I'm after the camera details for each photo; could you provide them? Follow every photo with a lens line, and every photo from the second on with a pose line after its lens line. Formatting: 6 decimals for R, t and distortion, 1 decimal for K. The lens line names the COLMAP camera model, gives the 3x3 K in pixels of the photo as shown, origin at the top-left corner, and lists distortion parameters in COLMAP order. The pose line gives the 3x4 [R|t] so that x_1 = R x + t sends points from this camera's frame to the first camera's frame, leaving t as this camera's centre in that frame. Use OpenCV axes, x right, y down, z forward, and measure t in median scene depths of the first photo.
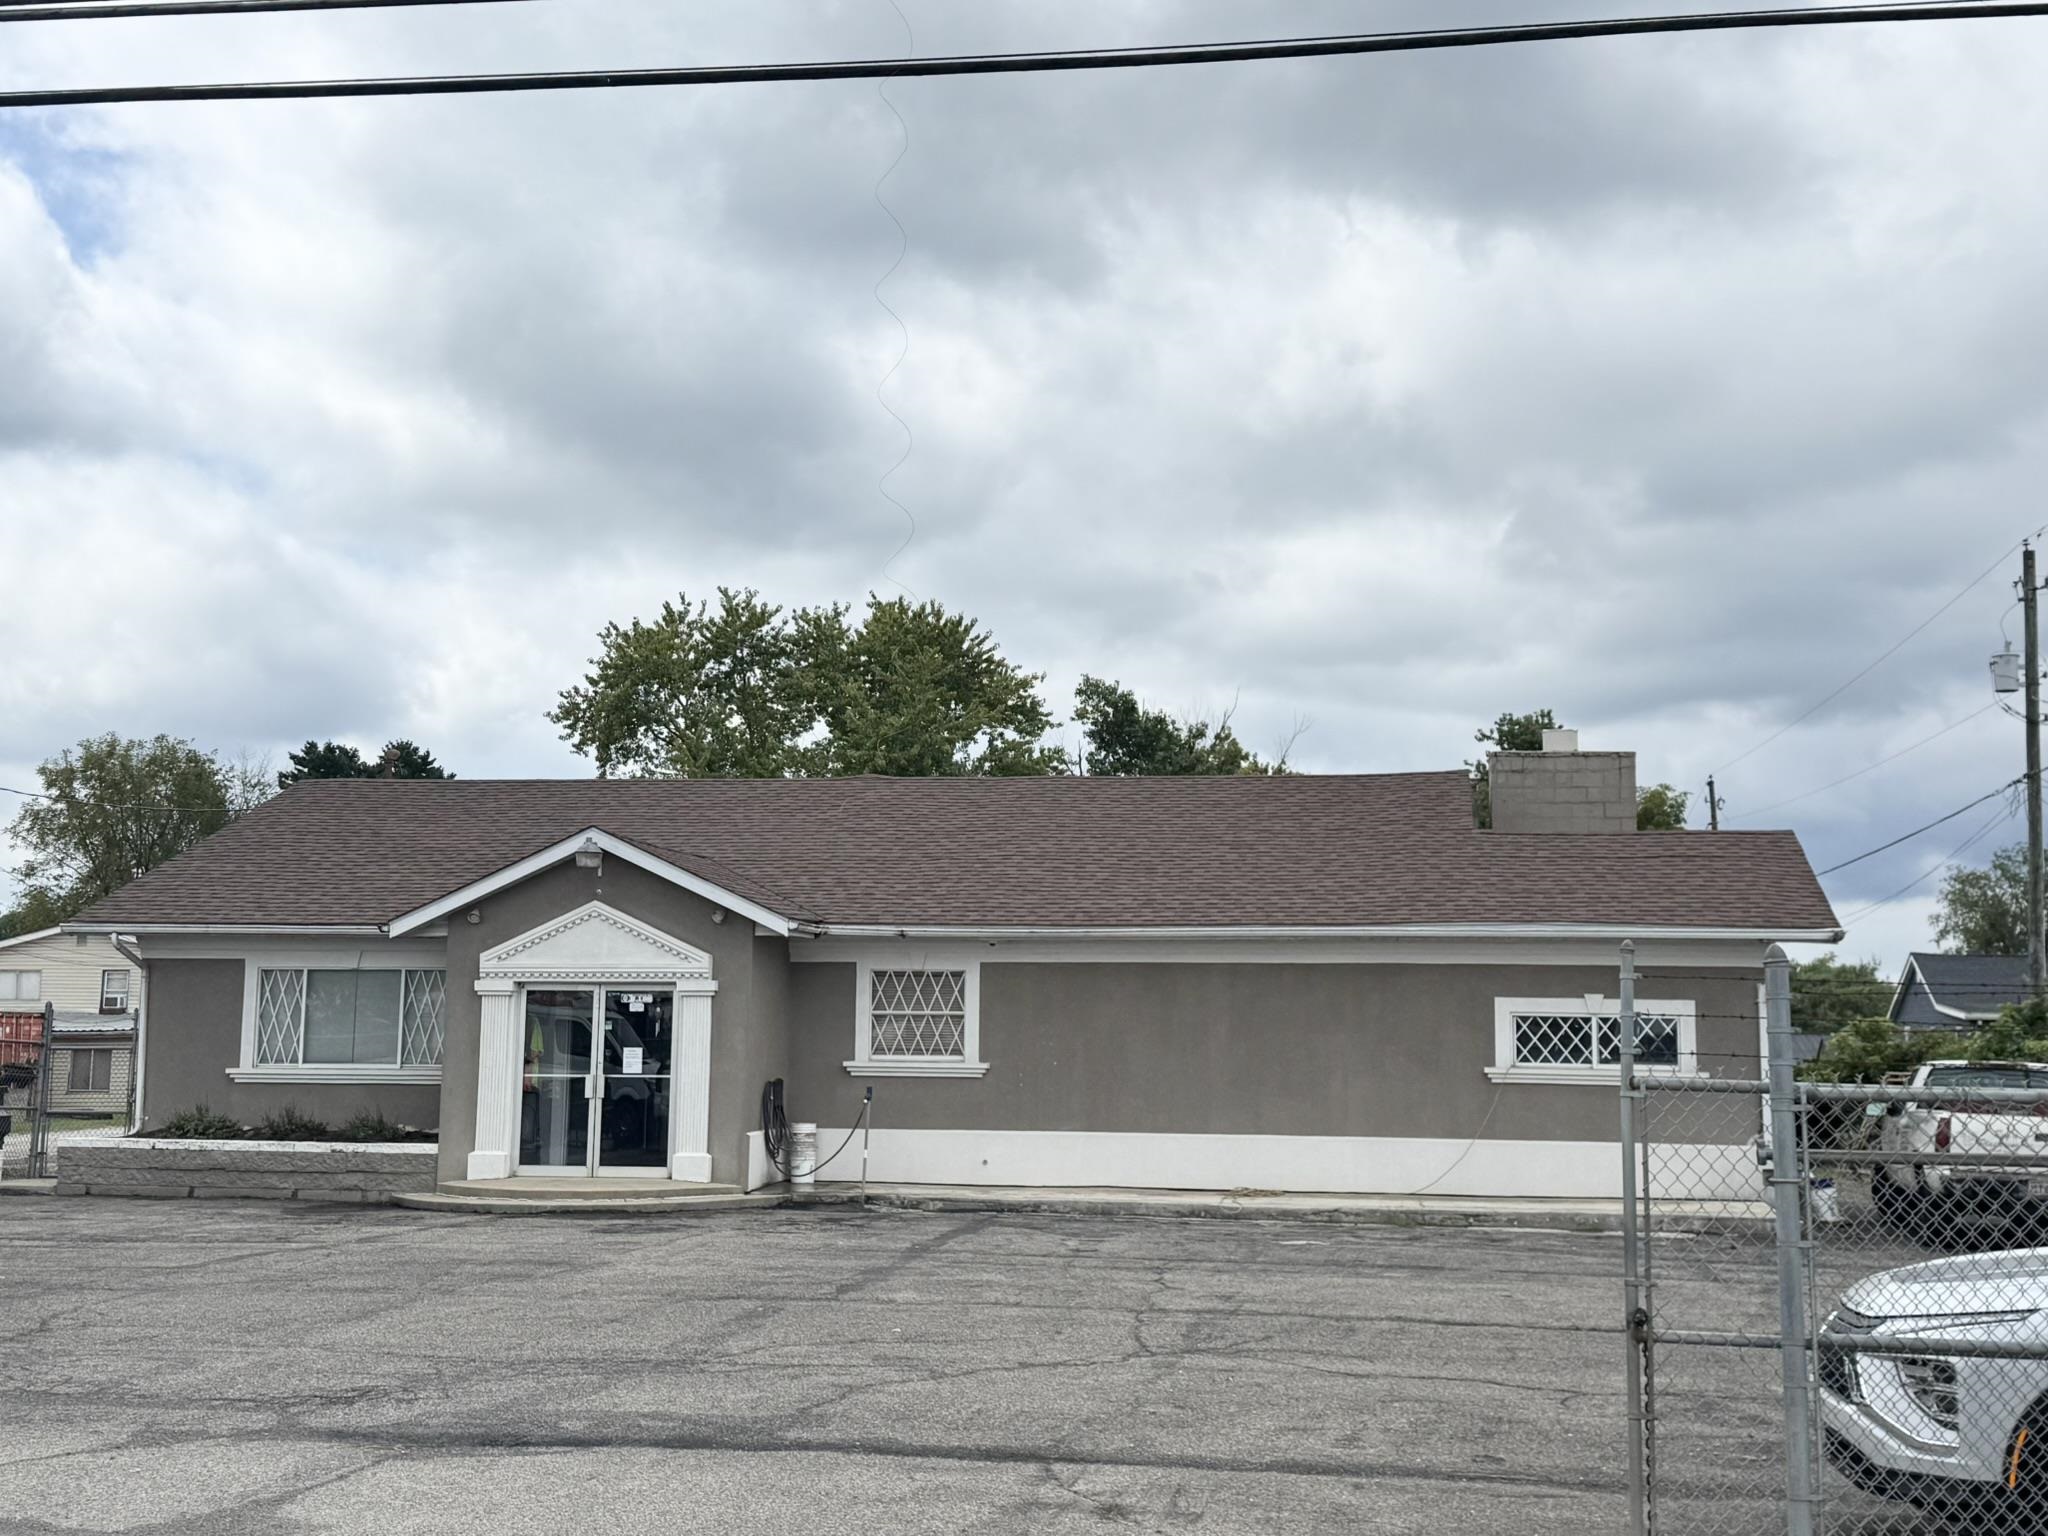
lens RADIAL K [[2450.4, 0, 1024.0], [0, 2450.4, 768.0], [0, 0, 1]] dist [0.165185, -0.388214]
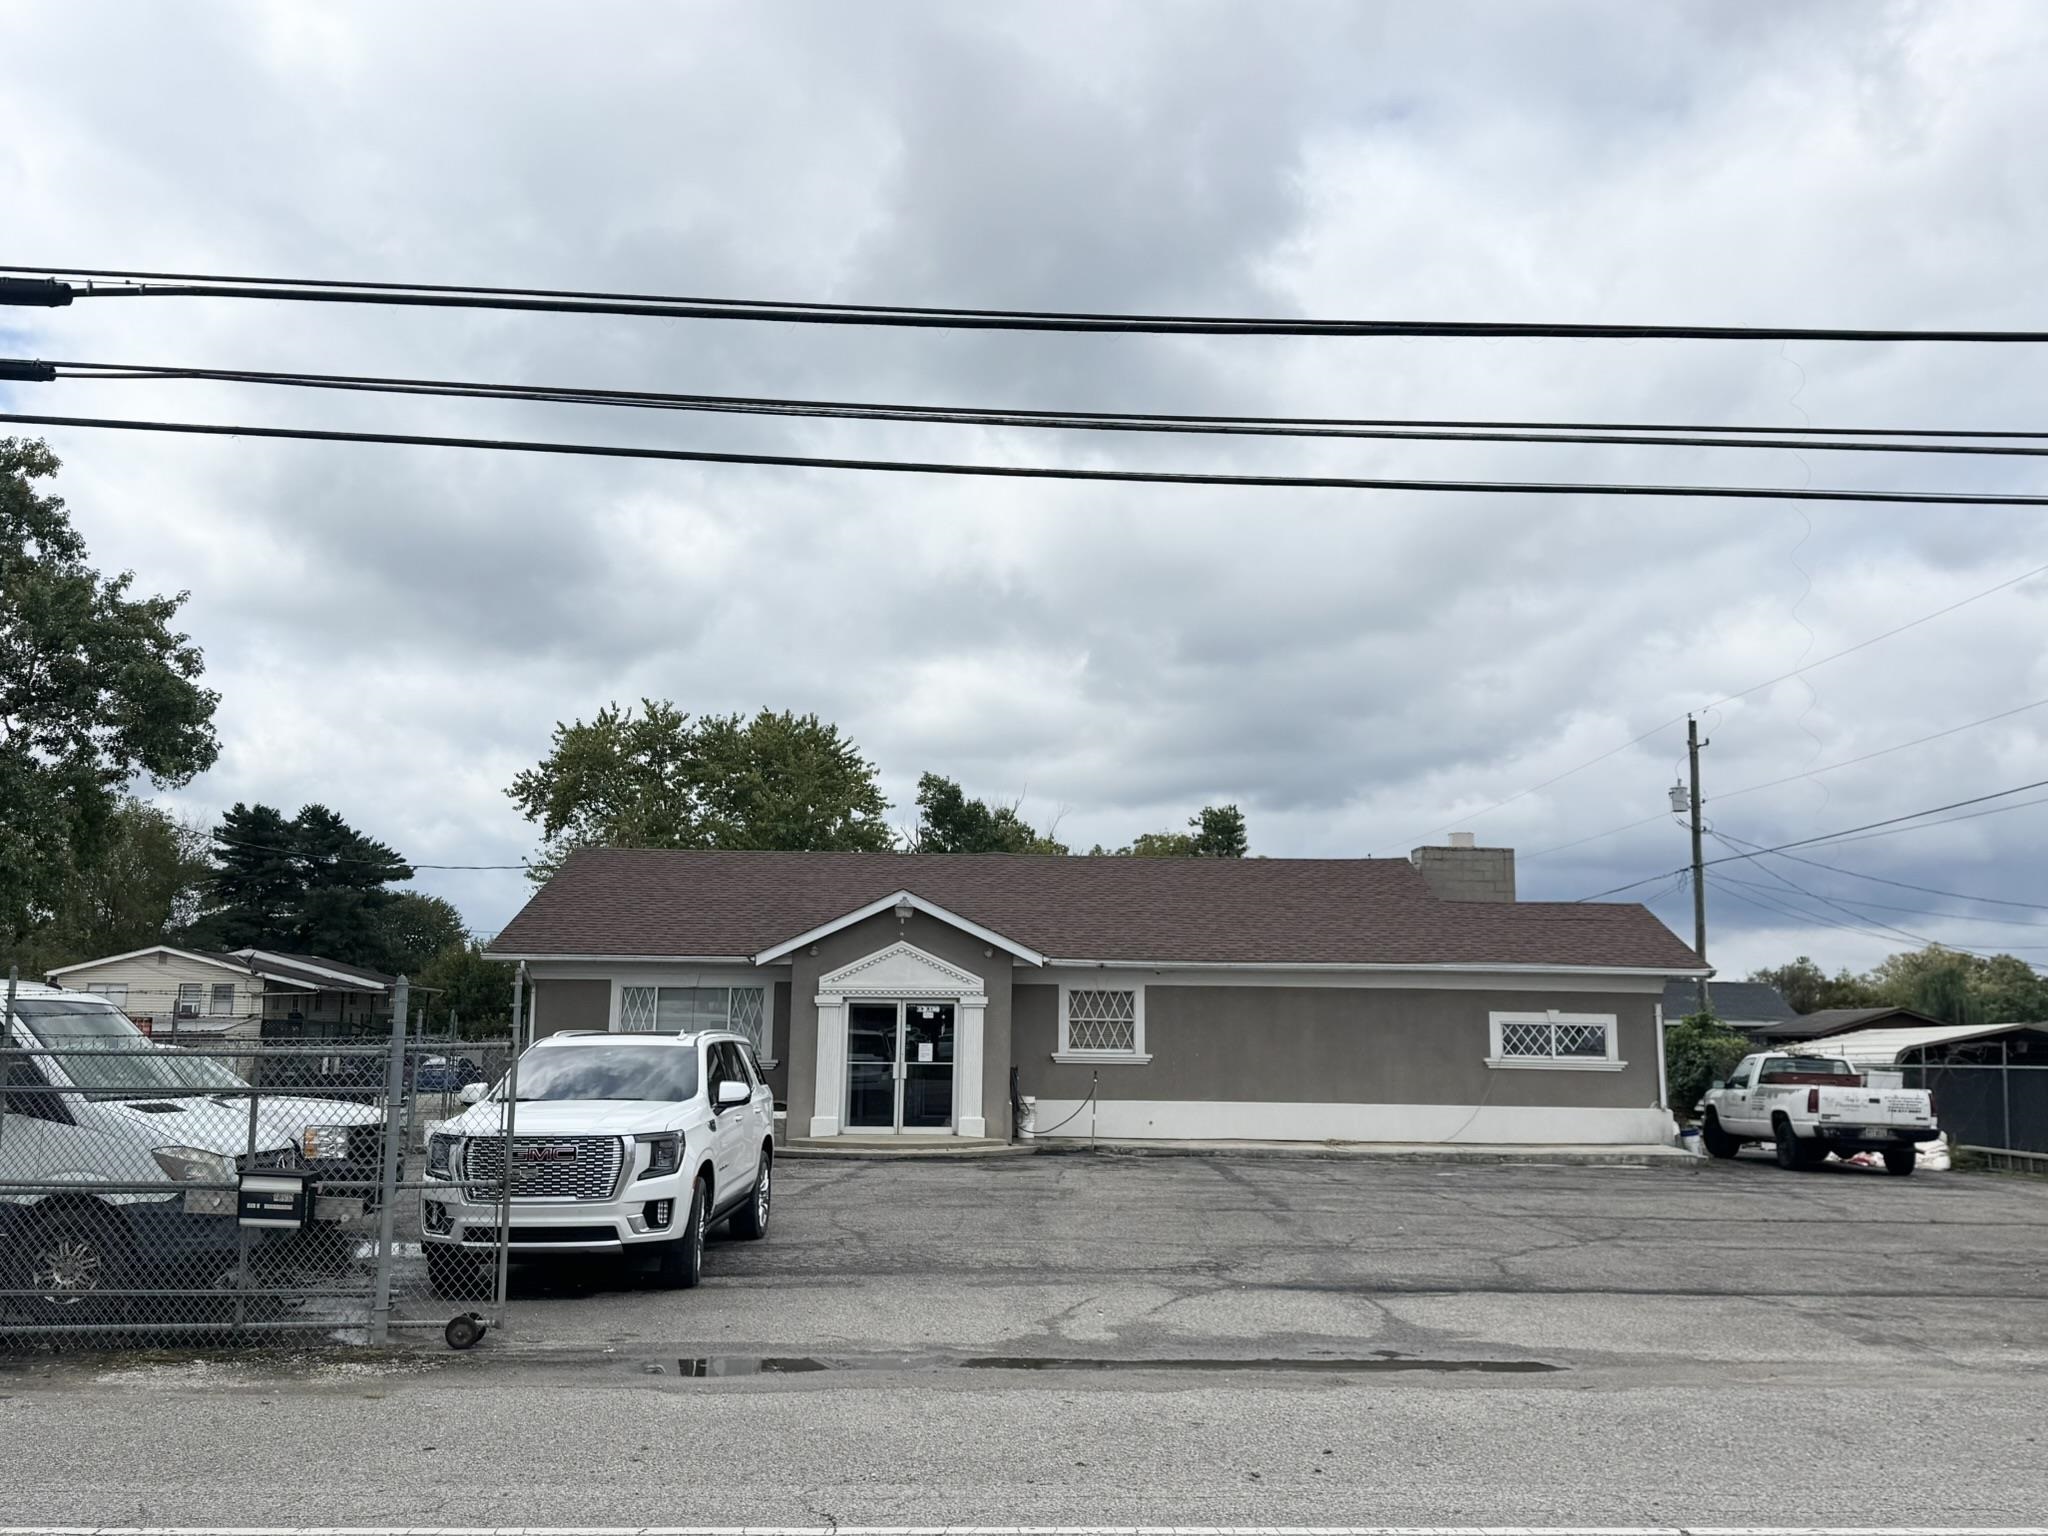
lens RADIAL K [[1835.9, 0, 1024.0], [0, 1835.9, 768.0], [0, 0, 1]] dist [0.173778, -0.342933]
pose [[0.981087, 0.027978, 0.191534, -0.302799], [-0.021388, 0.999109, -0.036390, -0.009029], [-0.192381, 0.031605, 0.980811, -0.070714]]
